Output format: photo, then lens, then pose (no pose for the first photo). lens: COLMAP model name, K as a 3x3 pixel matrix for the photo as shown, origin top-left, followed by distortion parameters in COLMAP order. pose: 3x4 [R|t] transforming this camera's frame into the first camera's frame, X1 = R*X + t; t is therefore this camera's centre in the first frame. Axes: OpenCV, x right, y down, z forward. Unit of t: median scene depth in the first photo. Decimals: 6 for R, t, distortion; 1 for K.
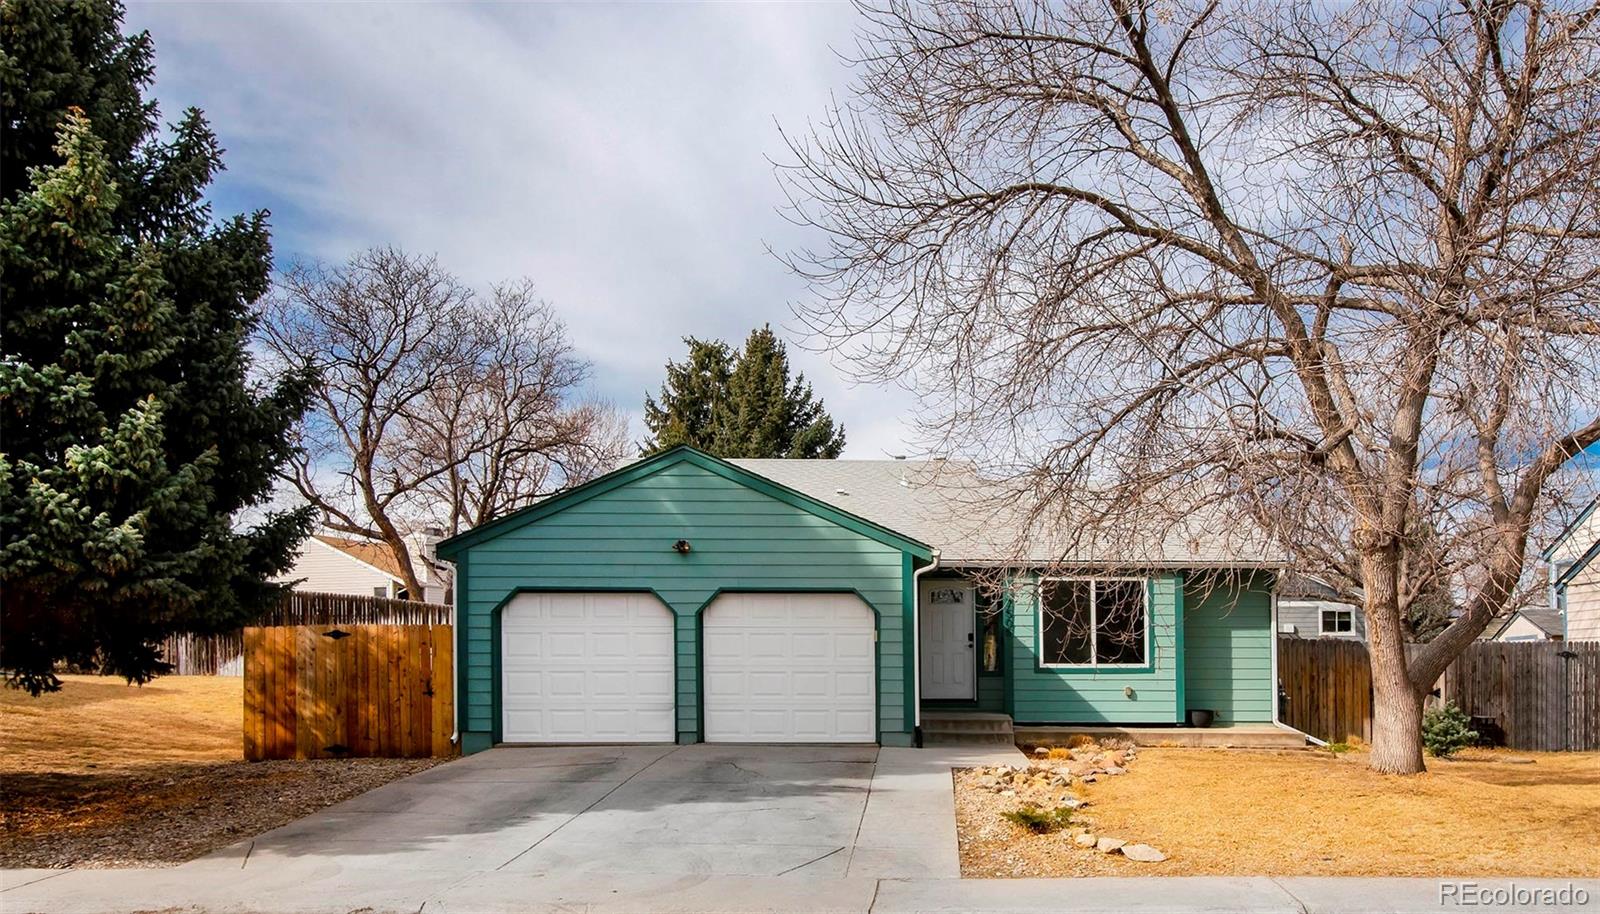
lens RADIAL K [[1239.6, 0, 800.2], [0, 1239.6, 447.0], [0, 0, 1]] dist [0.004731, -0.005842]
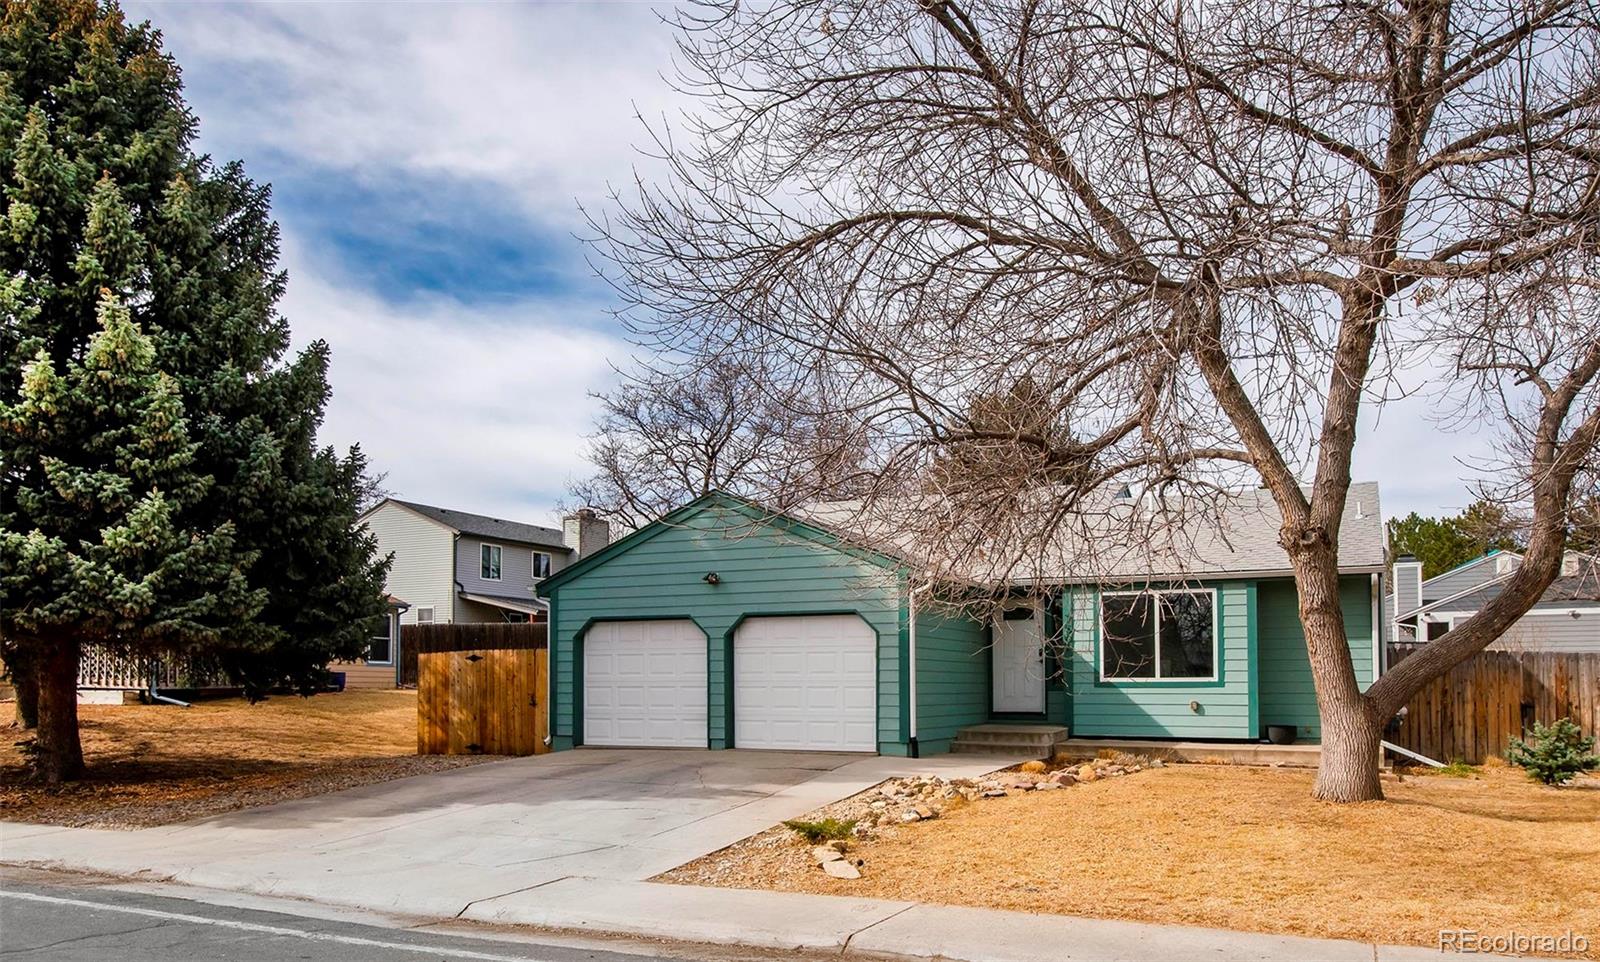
lens RADIAL K [[1051.0, 0, 799.2], [0, 1051.0, 493.7], [0, 0, 1]] dist [-0.003538, 0.007000]
pose [[0.911675, -0.075925, -0.403836, 0.388730], [0.075327, 0.997007, -0.017394, 0.025597], [0.403948, -0.014562, 0.914666, 0.142092]]
